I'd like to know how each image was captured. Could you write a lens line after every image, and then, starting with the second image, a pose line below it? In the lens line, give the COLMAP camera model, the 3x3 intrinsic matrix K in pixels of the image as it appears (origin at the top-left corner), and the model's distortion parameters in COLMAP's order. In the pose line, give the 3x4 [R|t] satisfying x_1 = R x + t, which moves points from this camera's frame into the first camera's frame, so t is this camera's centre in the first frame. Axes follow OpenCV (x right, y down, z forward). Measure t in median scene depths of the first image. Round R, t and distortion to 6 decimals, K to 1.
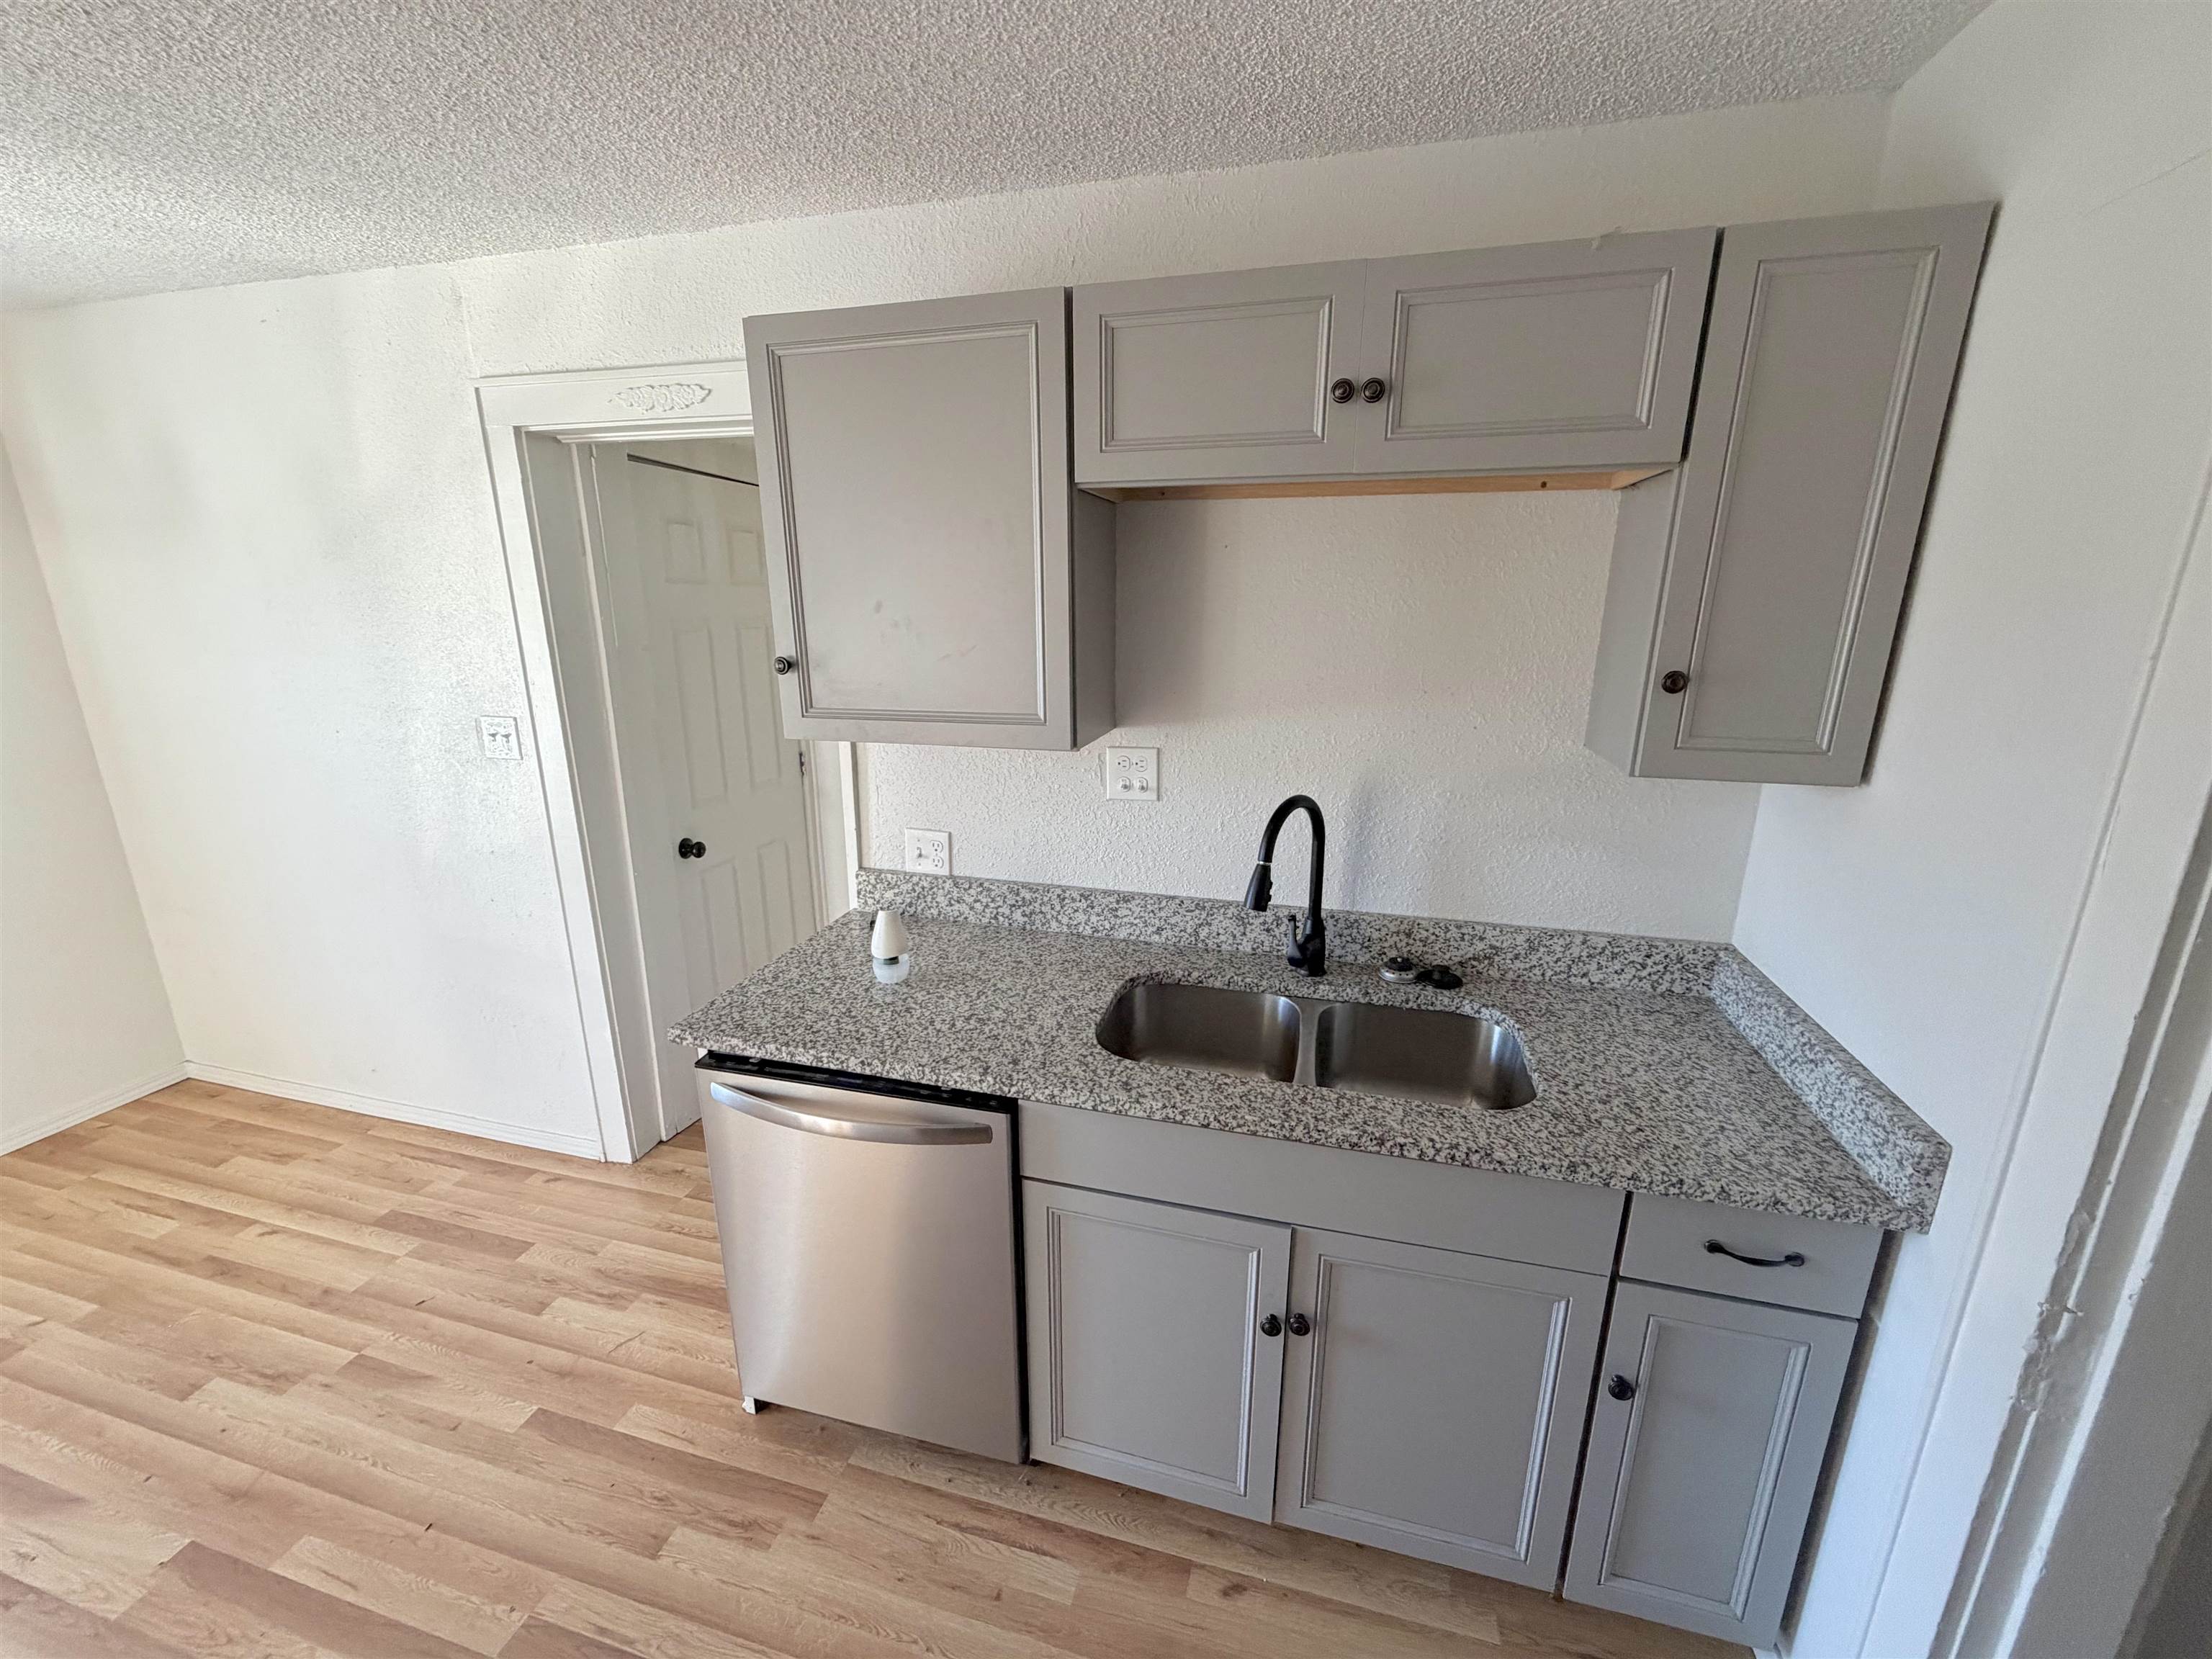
lens RADIAL K [[891.5, 0, 1117.1], [0, 891.5, 834.7], [0, 0, 1]] dist [0.001551, 0.000040]
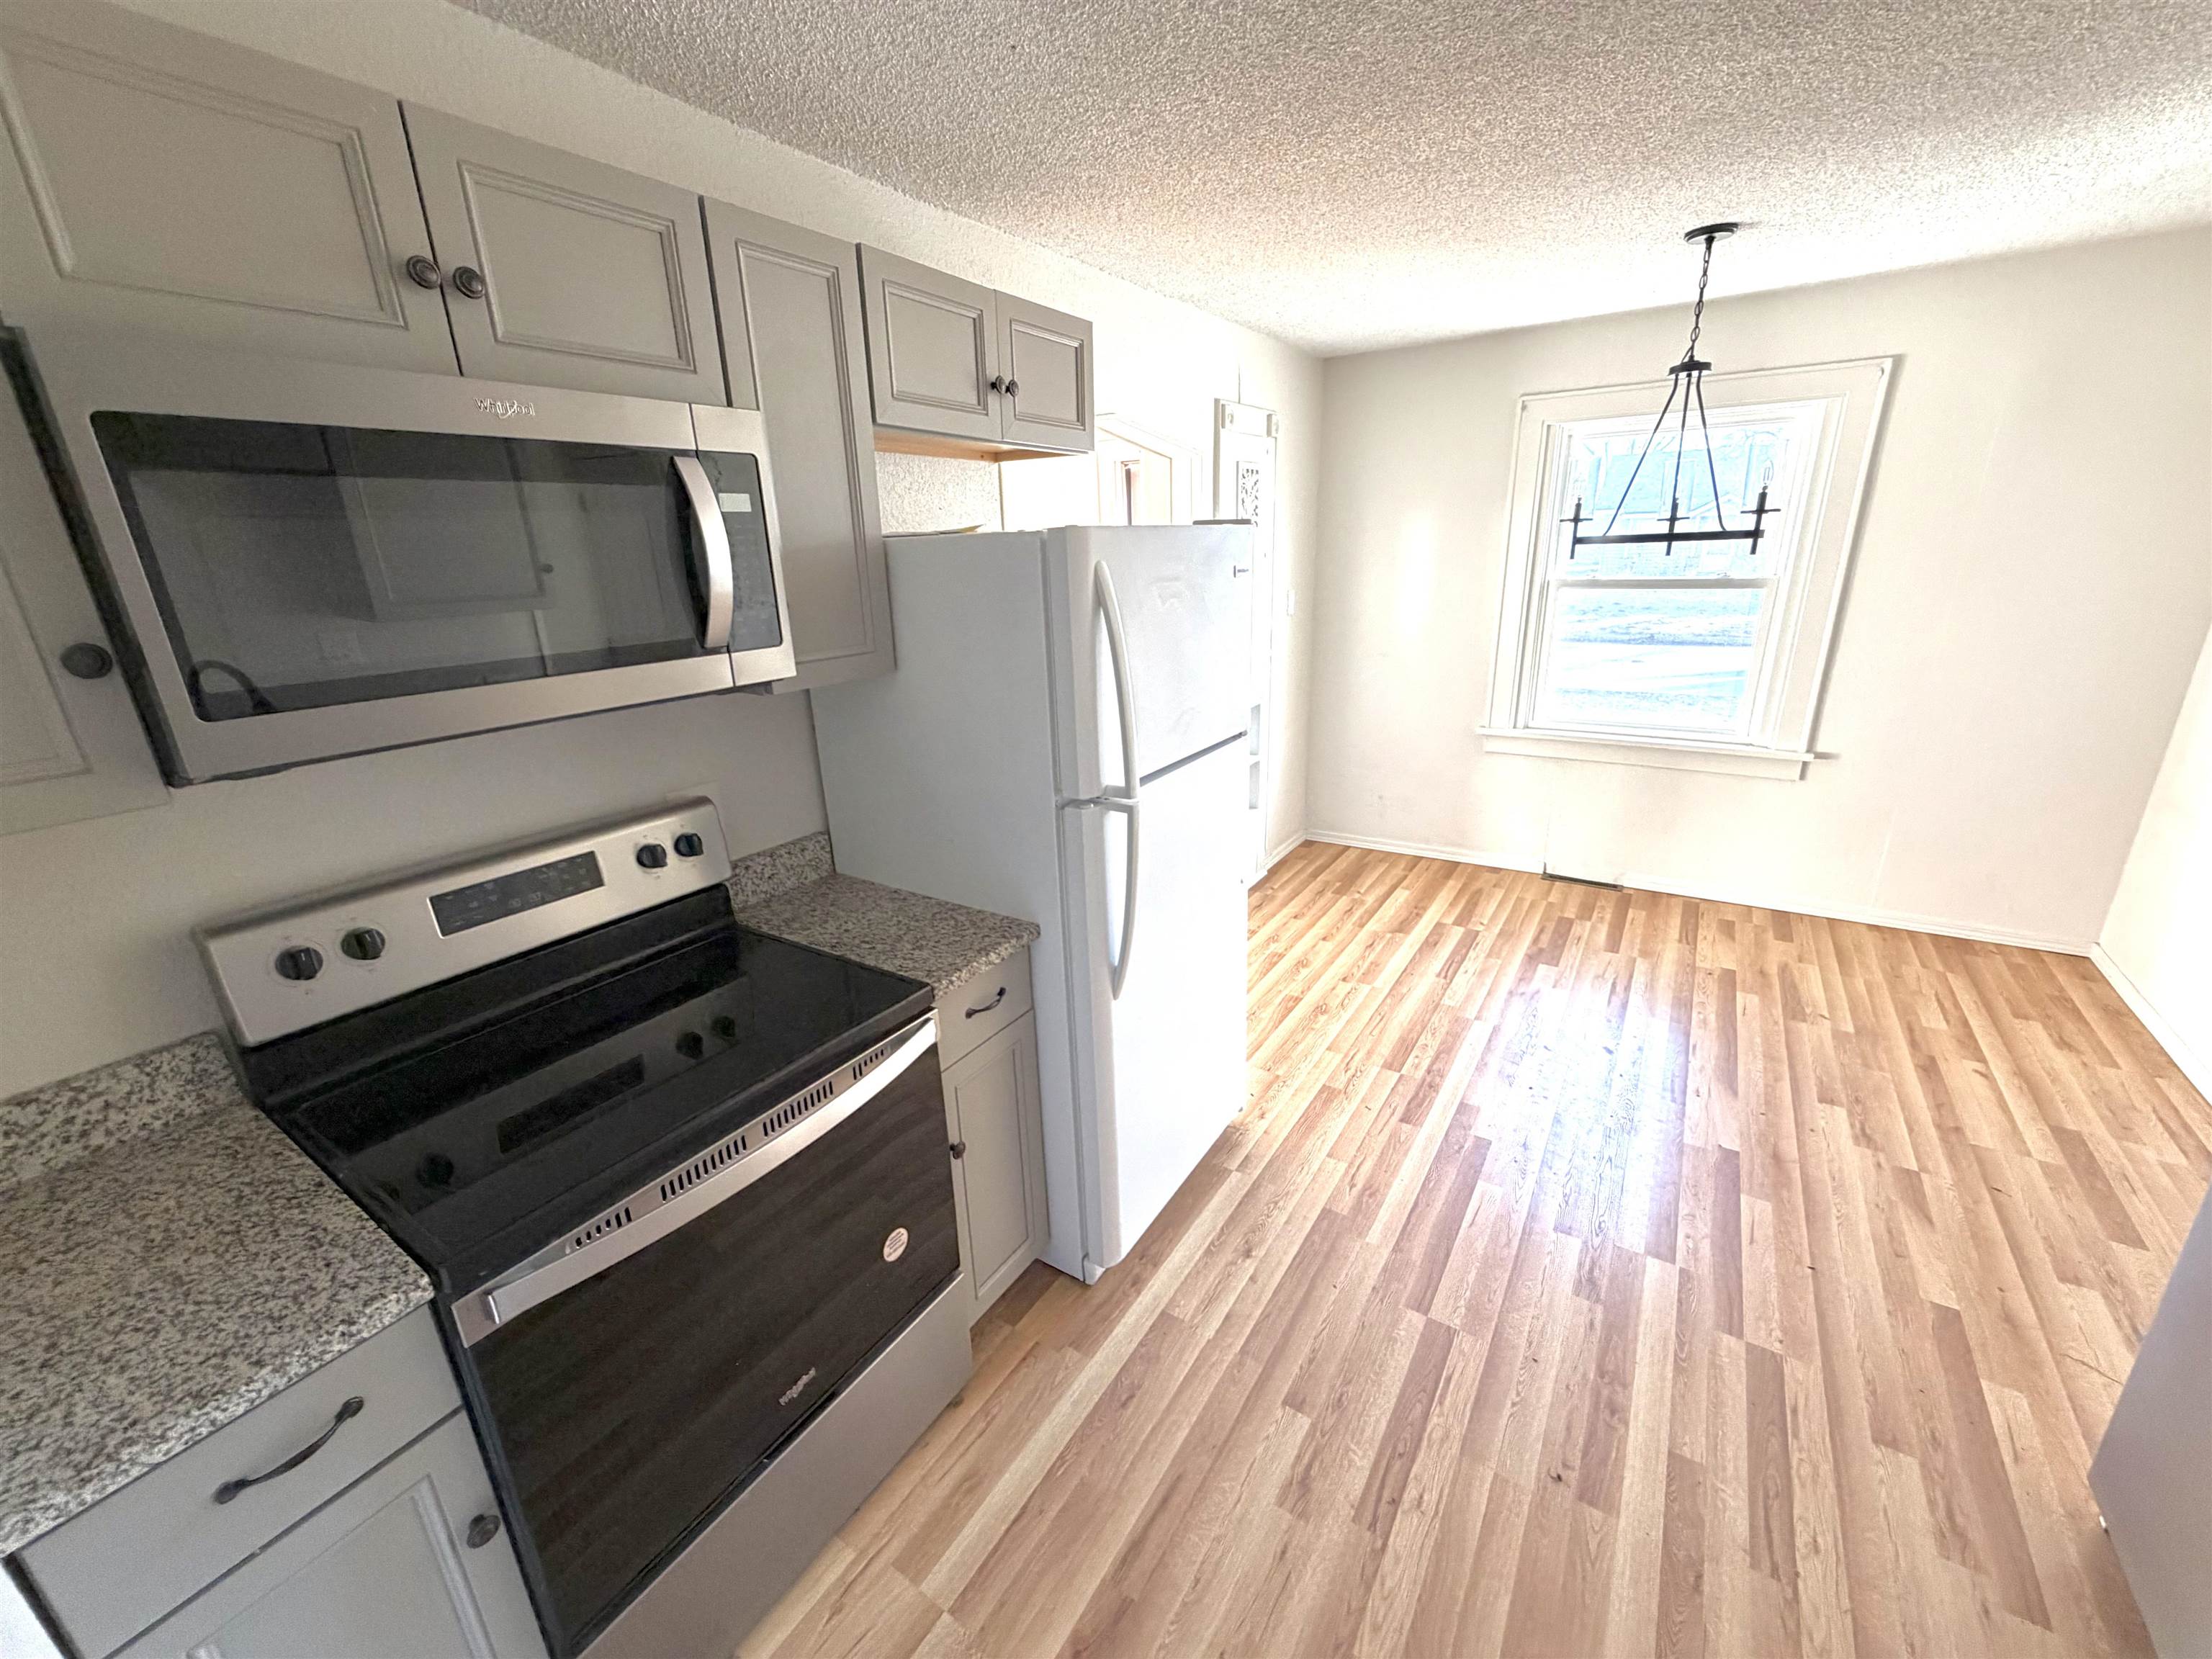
lens RADIAL K [[891.5, 0, 1114.0], [0, 891.5, 827.6], [0, 0, 1]] dist [0.001551, 0.000040]
pose [[-0.315223, 0.295753, -0.901757, 0.371435], [-0.208230, 0.905490, 0.369767, -0.035231], [0.925891, 0.304332, -0.223847, 0.138760]]
